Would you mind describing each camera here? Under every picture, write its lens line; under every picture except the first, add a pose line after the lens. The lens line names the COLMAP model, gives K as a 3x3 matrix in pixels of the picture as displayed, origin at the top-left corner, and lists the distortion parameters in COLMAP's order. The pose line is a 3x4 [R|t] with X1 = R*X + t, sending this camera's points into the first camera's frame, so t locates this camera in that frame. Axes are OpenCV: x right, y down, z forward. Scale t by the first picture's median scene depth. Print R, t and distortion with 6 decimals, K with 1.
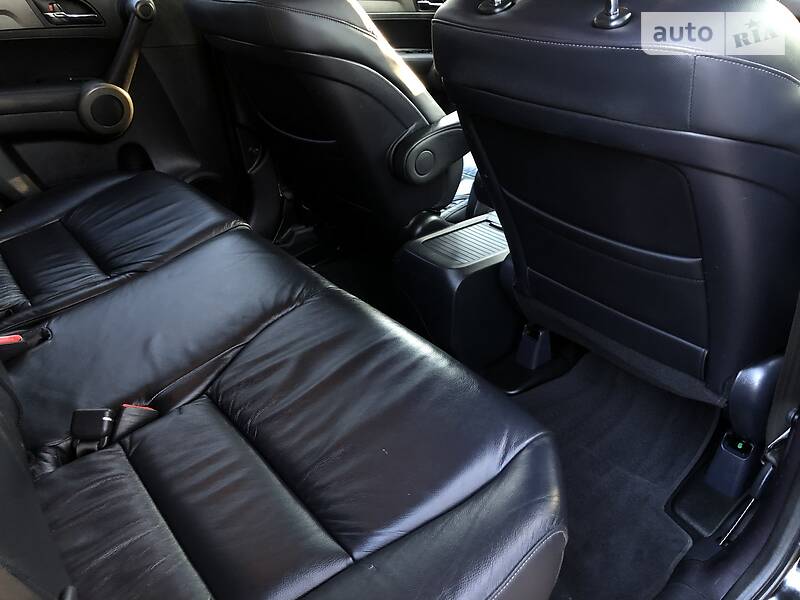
lens RADIAL K [[662.0, 0, 400.0], [0, 662.0, 300.0], [0, 0, 1]] dist [-0.003757, 0.013125]
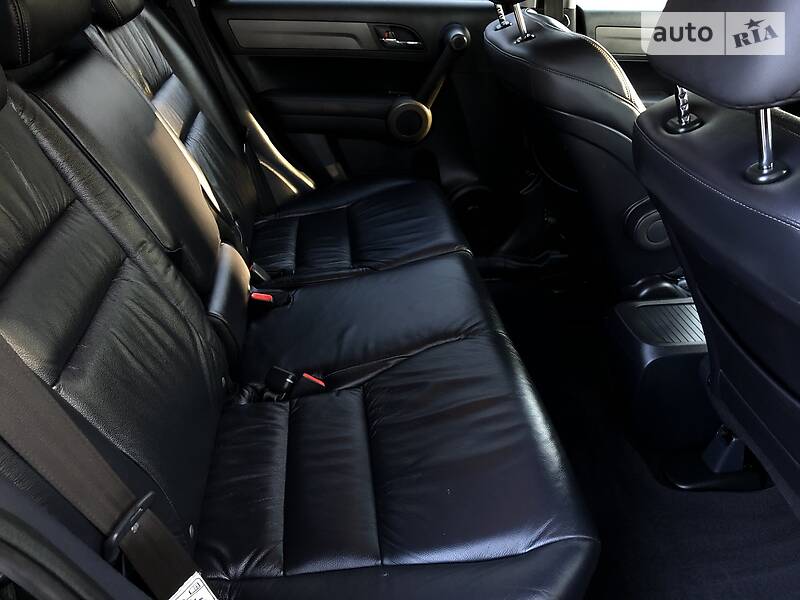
lens RADIAL K [[653.0, 0, 400.0], [0, 653.0, 300.0], [0, 0, 1]] dist [0.122328, -0.171590]
pose [[0.847549, 0.282257, -0.449435, 0.205037], [-0.268125, 0.958553, 0.096364, -0.113388], [0.458007, 0.038831, 0.888100, -0.055875]]
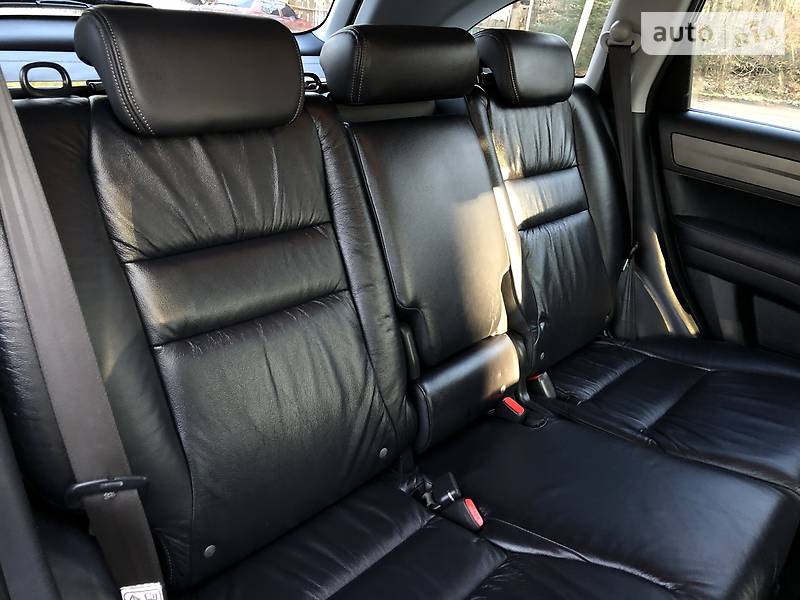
lens RADIAL K [[653.0, 0, 400.0], [0, 653.0, 300.0], [0, 0, 1]] dist [0.122328, -0.171590]
pose [[0.163915, 0.430307, -0.887675, 0.288452], [-0.573292, 0.773843, 0.269264, -0.237400], [0.802788, 0.464761, 0.373536, 0.236498]]
